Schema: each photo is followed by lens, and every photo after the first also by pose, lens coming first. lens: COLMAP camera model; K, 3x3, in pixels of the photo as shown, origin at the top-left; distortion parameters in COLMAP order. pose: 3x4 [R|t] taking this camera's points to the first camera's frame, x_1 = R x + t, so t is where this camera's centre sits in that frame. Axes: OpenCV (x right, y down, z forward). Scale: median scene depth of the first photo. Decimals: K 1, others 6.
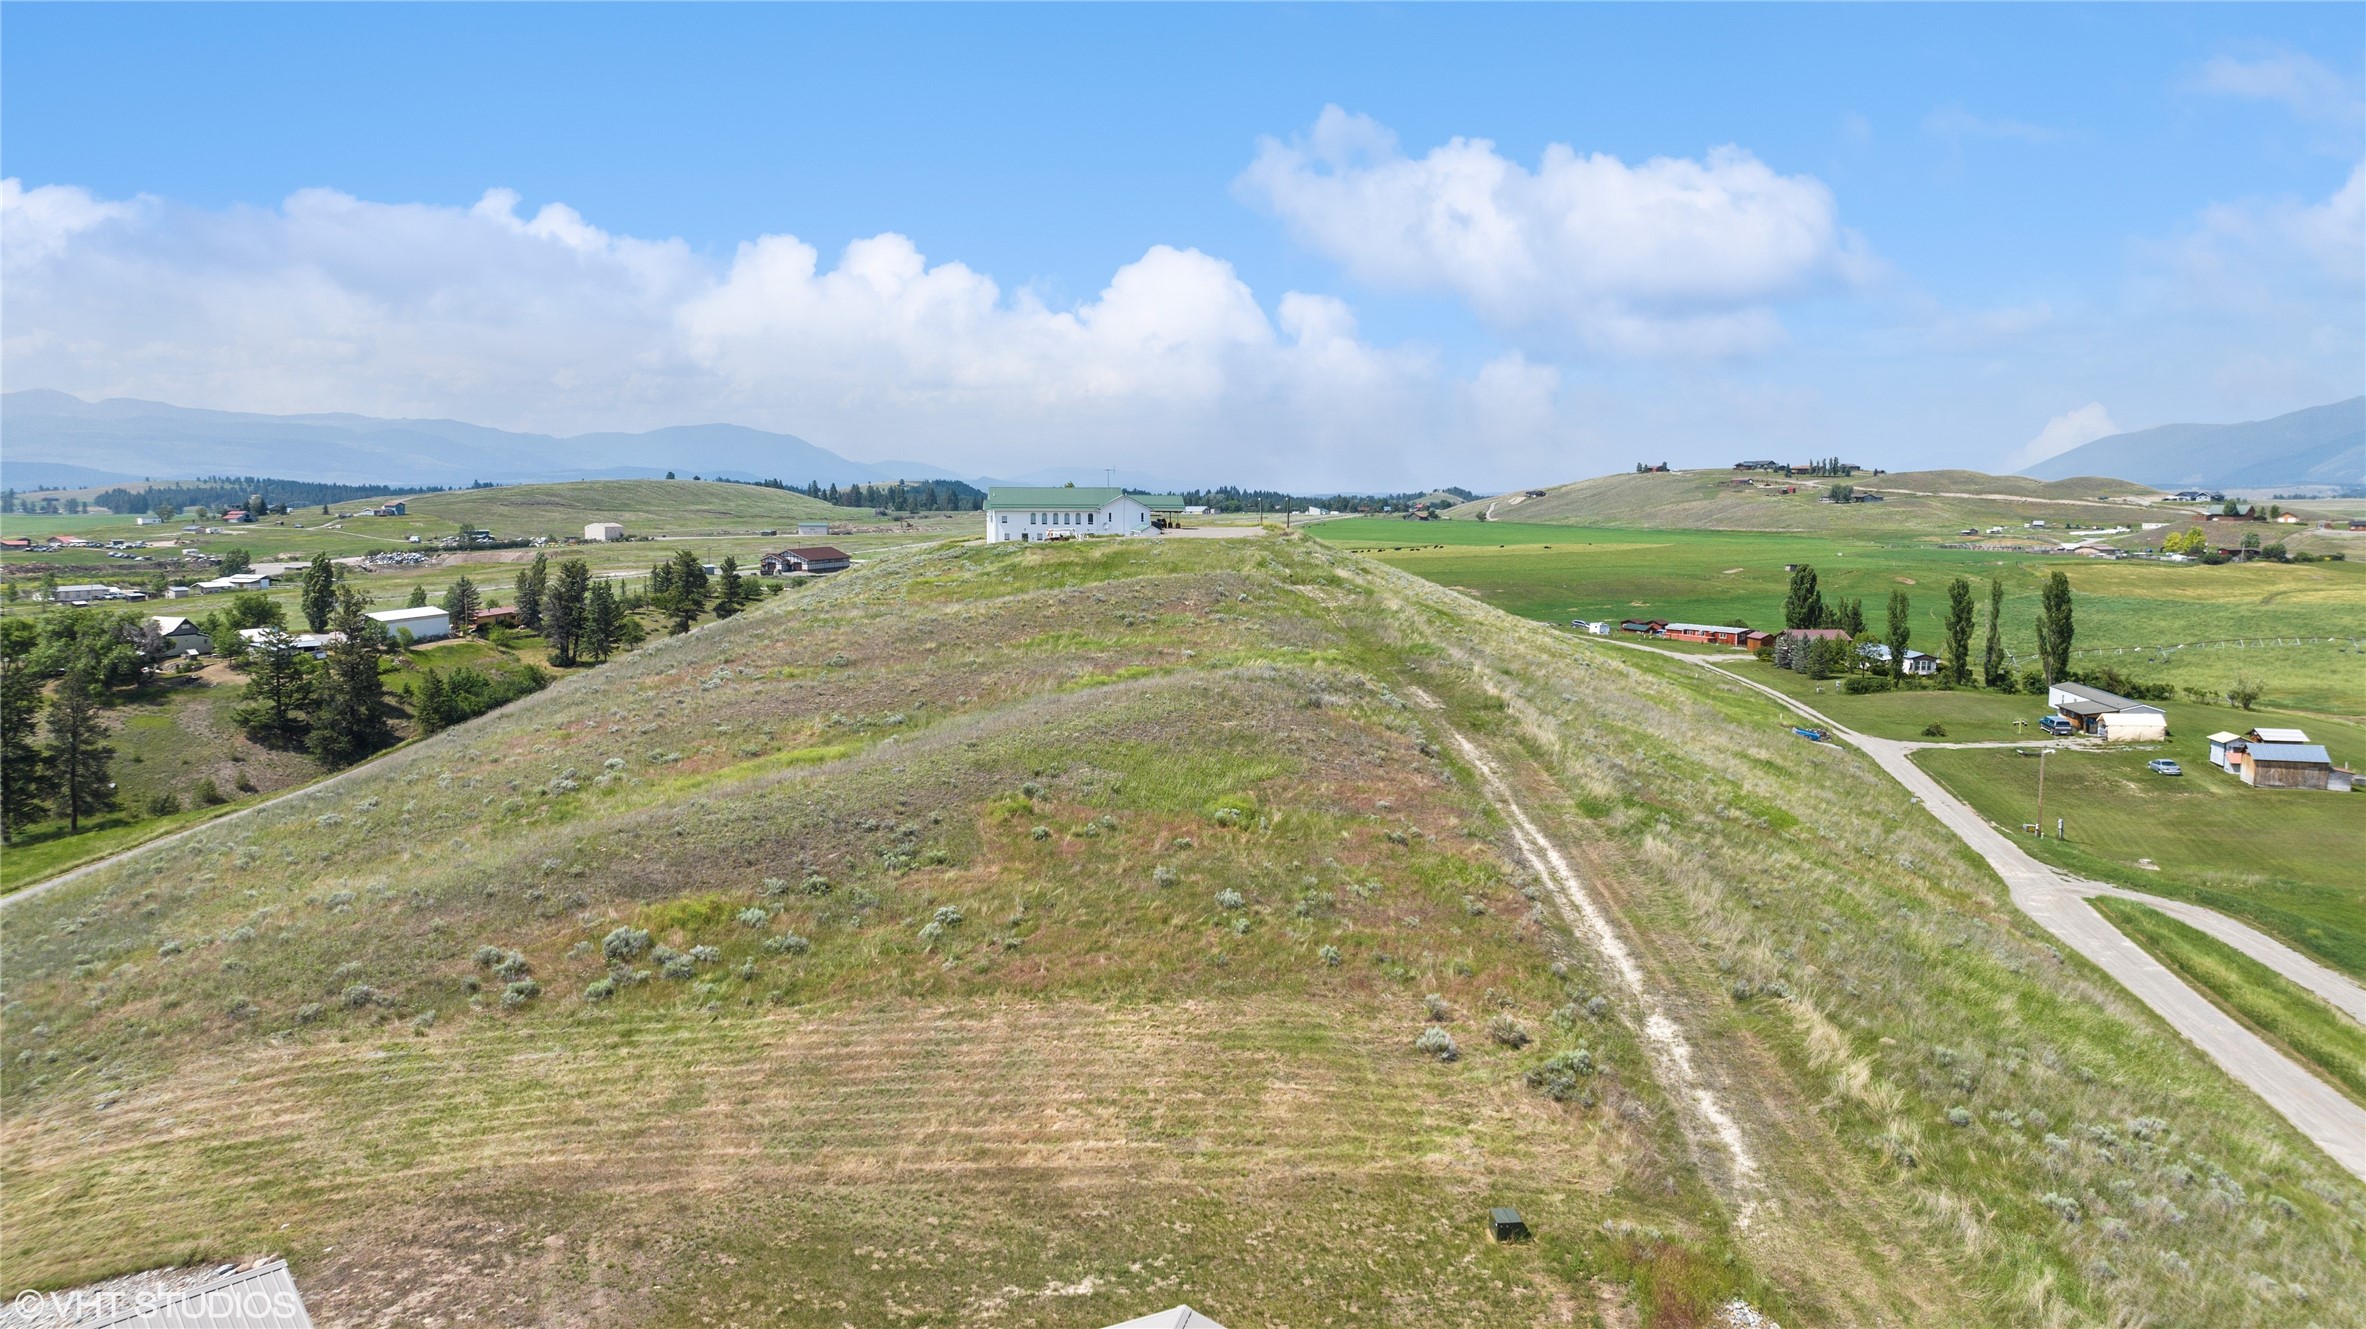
lens RADIAL K [[1670.3, 0, 1175.2], [0, 1670.3, 666.3], [0, 0, 1]] dist [-0.017162, -0.006355]
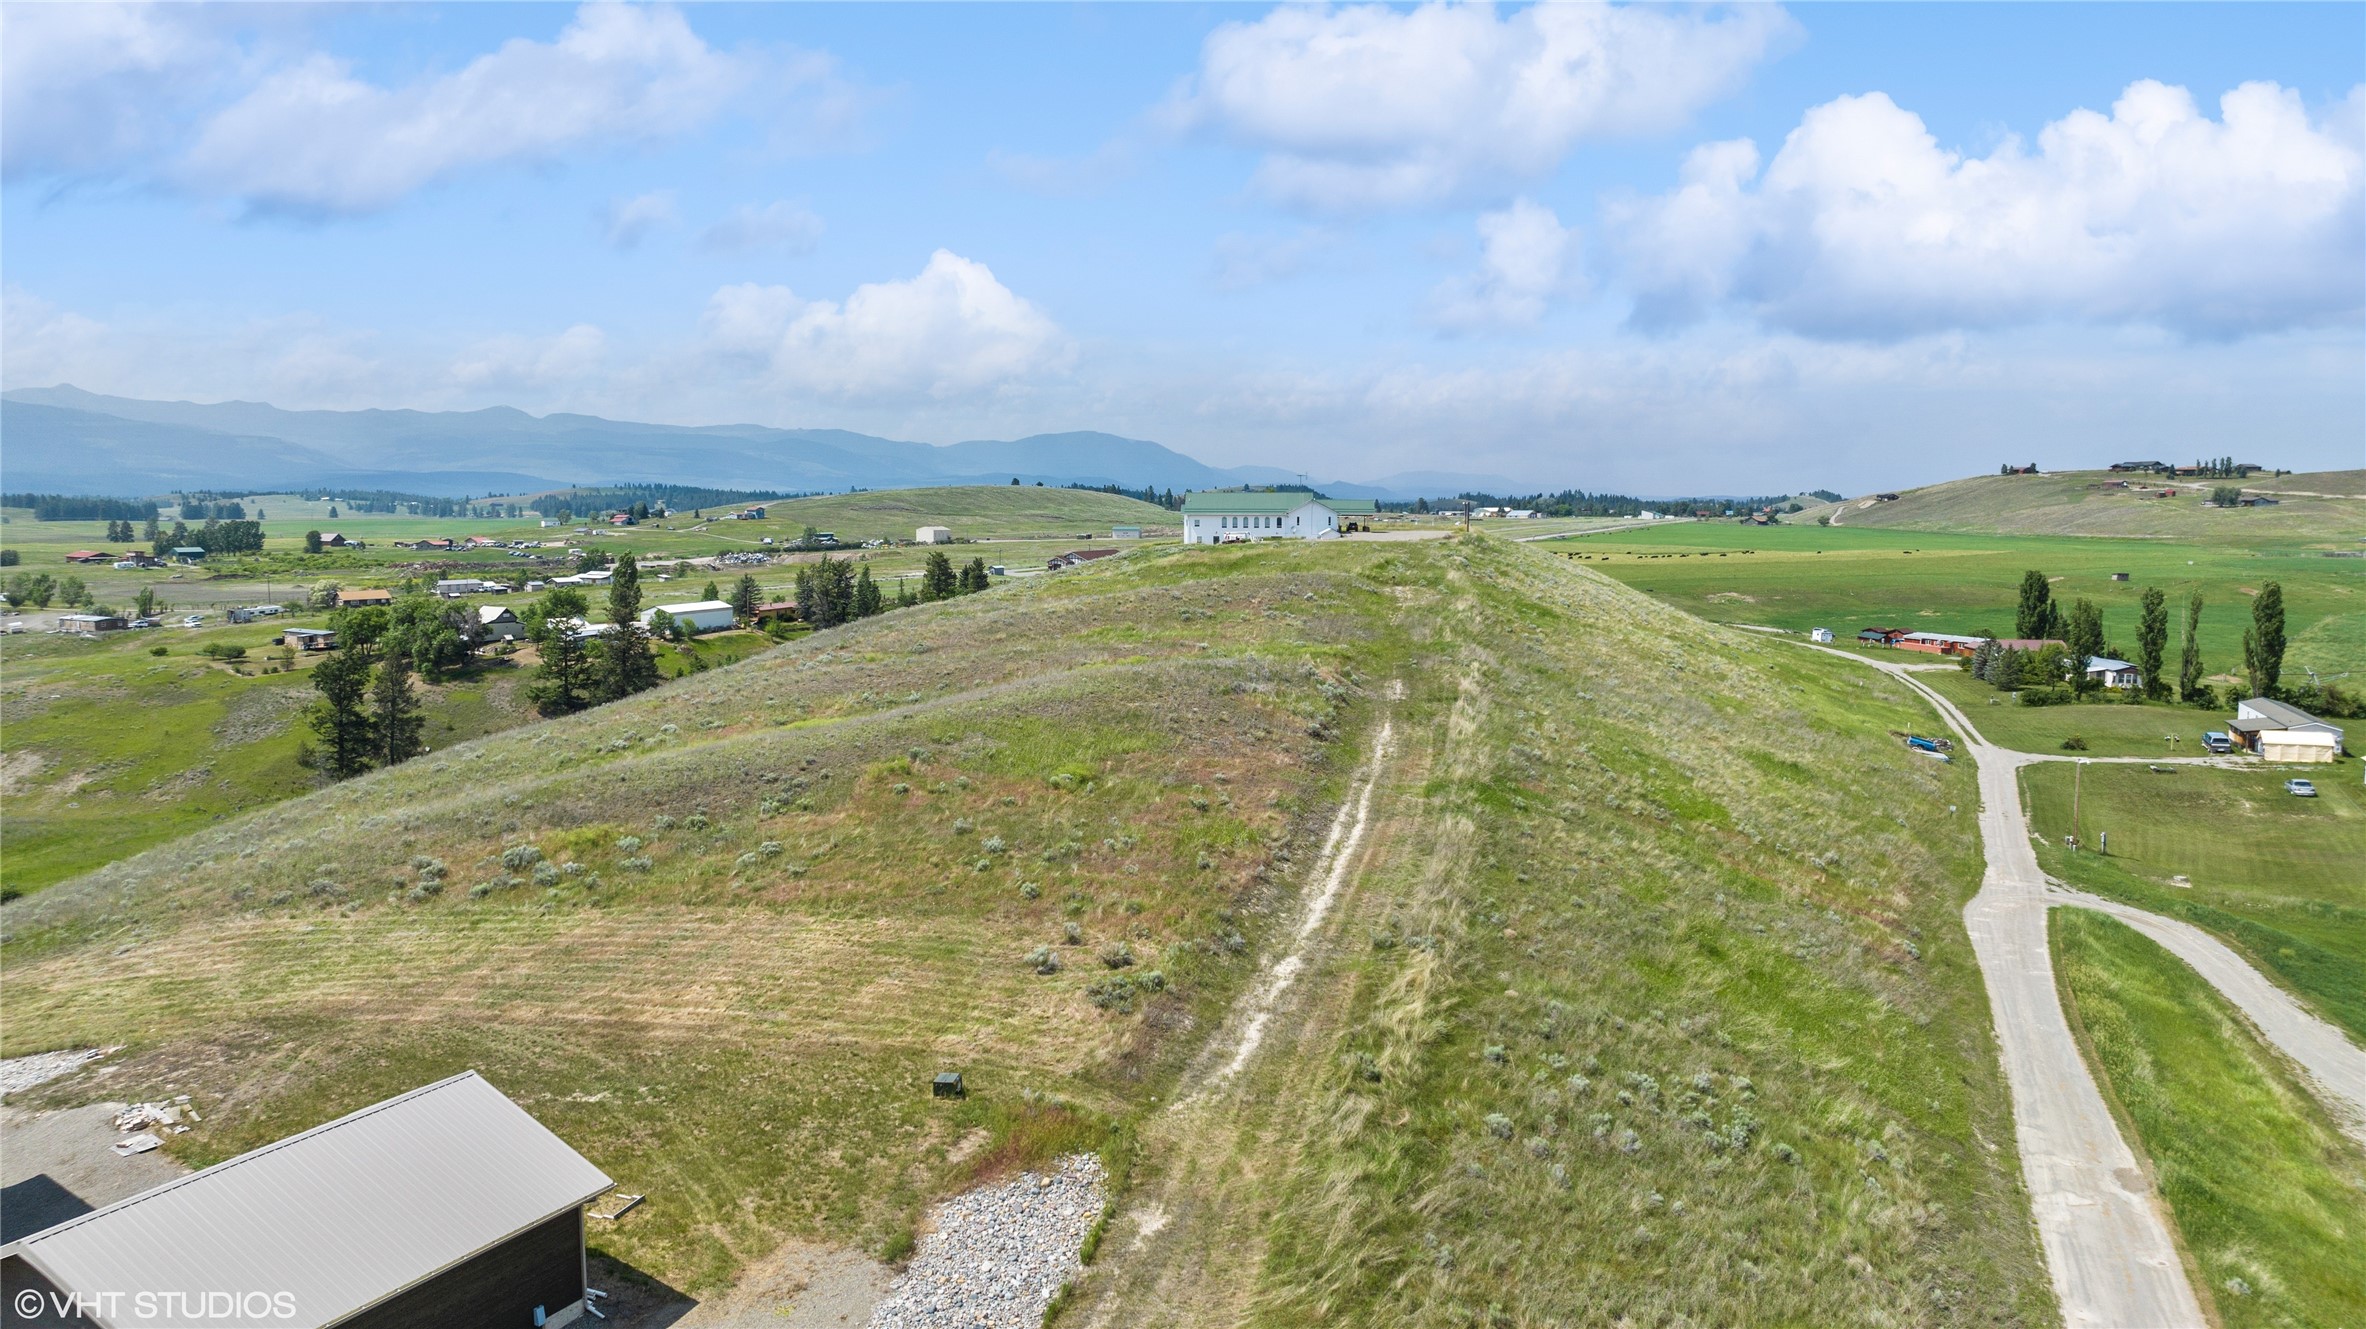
lens RADIAL K [[1670.3, 0, 1175.2], [0, 1670.3, 666.3], [0, 0, 1]] dist [-0.017162, -0.006355]
pose [[0.977037, 0.018955, -0.212227, 0.109622], [-0.019501, 0.999810, -0.000477, 0.003230], [0.212178, 0.004604, 0.977220, -0.032863]]
